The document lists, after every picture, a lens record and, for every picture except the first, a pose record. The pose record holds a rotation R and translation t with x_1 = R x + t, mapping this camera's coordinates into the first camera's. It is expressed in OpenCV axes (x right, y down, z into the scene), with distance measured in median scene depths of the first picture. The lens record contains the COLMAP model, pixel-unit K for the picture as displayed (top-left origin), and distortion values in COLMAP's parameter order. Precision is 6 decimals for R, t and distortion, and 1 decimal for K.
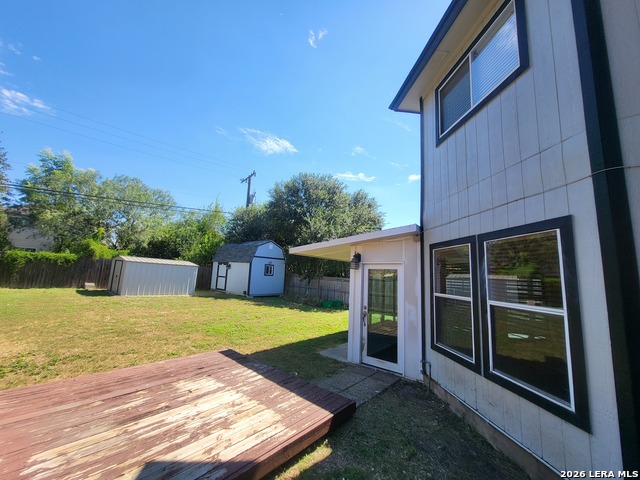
lens RADIAL K [[250.9, 0, 317.2], [0, 250.9, 240.0], [0, 0, 1]] dist [-0.000571, -0.000429]
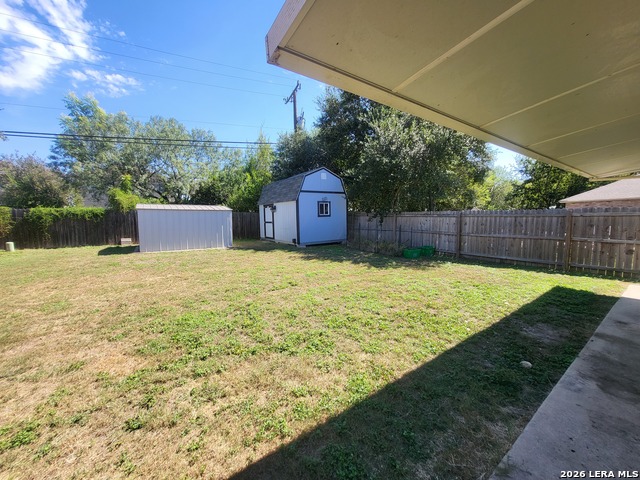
lens RADIAL K [[250.9, 0, 317.2], [0, 250.9, 240.0], [0, 0, 1]] dist [-0.000571, -0.000429]
pose [[0.959142, -0.045197, -0.279292, -0.010954], [0.105785, 0.972848, 0.205854, 0.054862], [0.262405, -0.226988, 0.937881, 0.288770]]
